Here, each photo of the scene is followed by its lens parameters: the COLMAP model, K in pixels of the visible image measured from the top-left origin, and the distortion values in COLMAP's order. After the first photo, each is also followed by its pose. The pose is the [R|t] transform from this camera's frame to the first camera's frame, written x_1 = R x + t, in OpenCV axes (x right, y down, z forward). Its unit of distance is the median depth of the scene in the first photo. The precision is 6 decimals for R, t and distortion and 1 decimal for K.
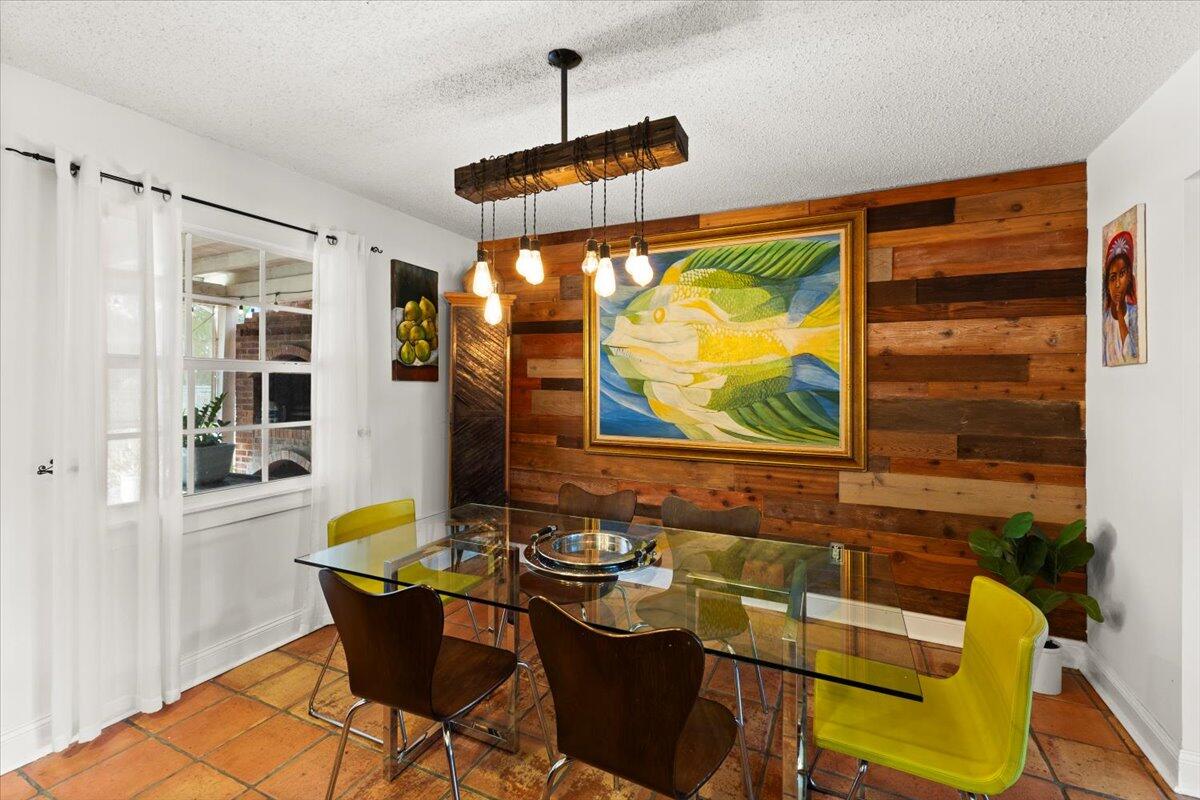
lens RADIAL K [[525.5, 0, 600.3], [0, 525.5, 380.7], [0, 0, 1]] dist [0.014028, 0.000159]
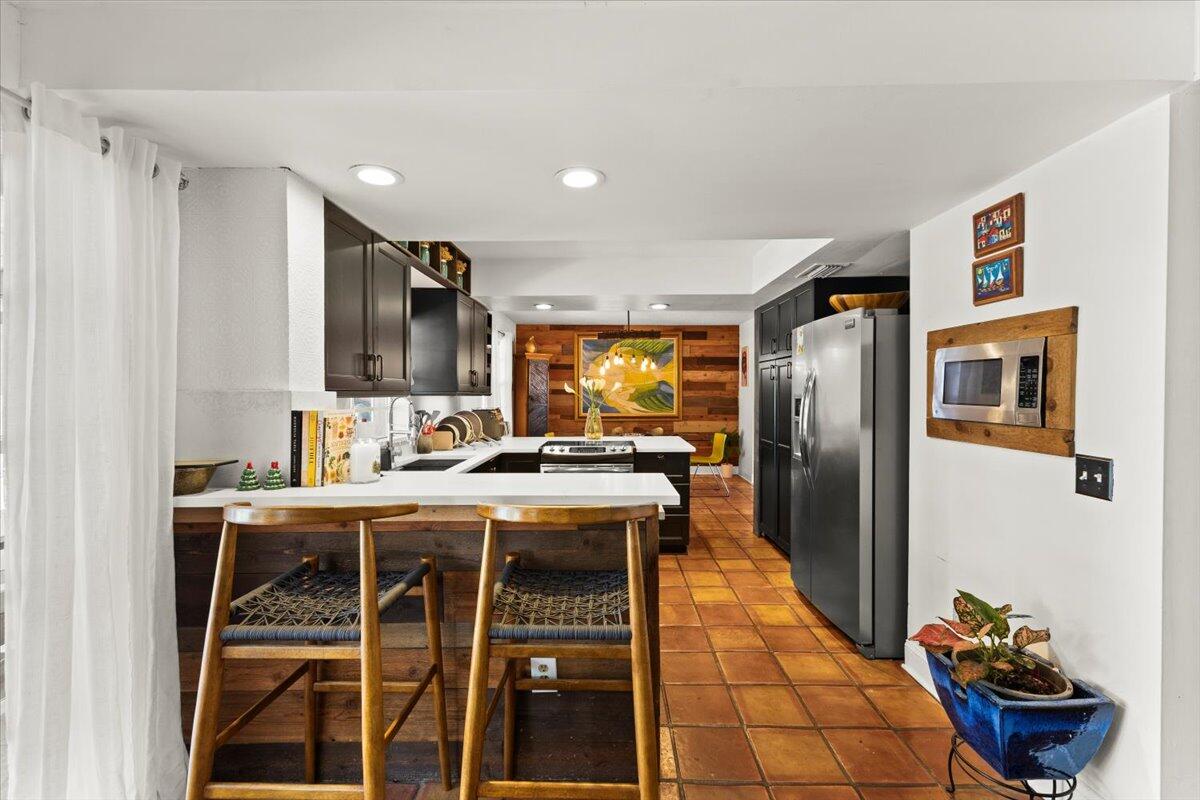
lens RADIAL K [[521.5, 0, 601.2], [0, 521.5, 388.7], [0, 0, 1]] dist [0.008430, 0.000041]
pose [[0.905718, -0.005295, 0.423847, -1.160386], [0.001758, 0.999960, 0.008737, -0.034975], [-0.423876, -0.007168, 0.905692, -1.472628]]
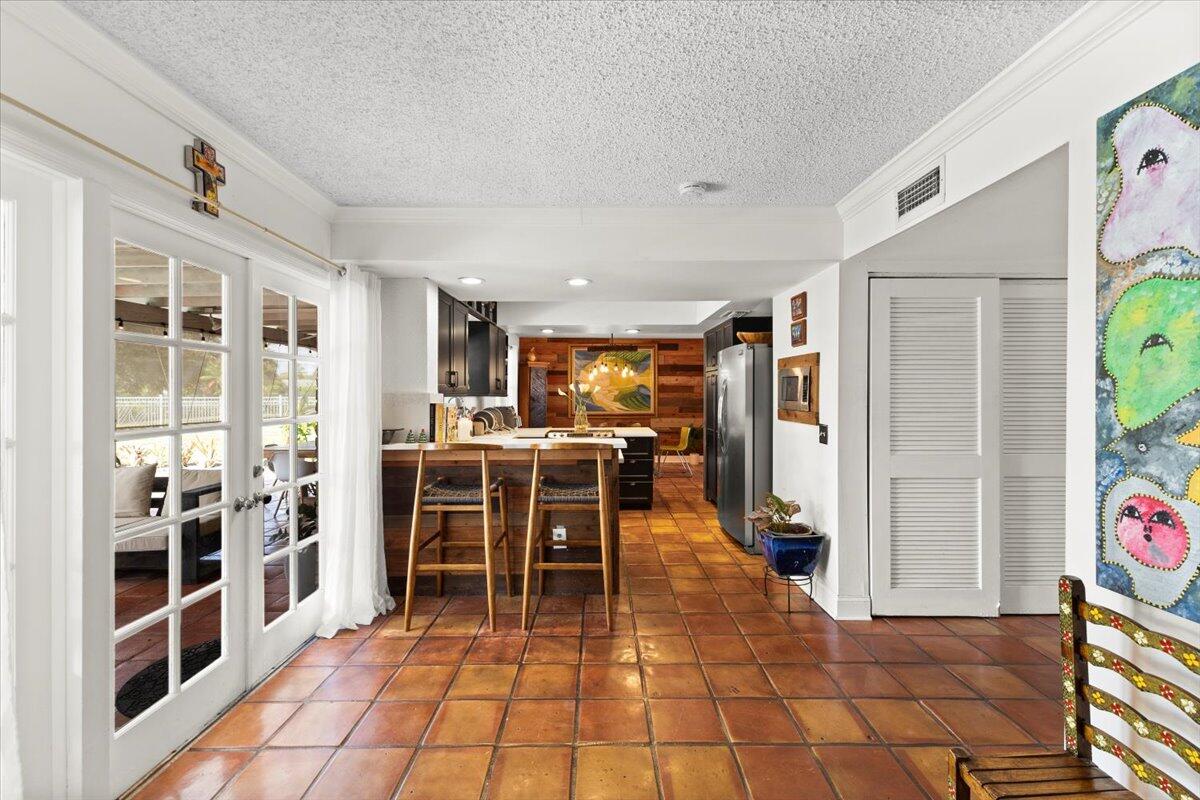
lens RADIAL K [[521.5, 0, 601.2], [0, 521.5, 388.7], [0, 0, 1]] dist [0.008430, 0.000041]
pose [[0.897188, -0.003285, 0.441638, -1.407657], [0.001232, 0.999987, 0.004936, -0.043024], [-0.441648, -0.003885, 0.897180, -2.010468]]
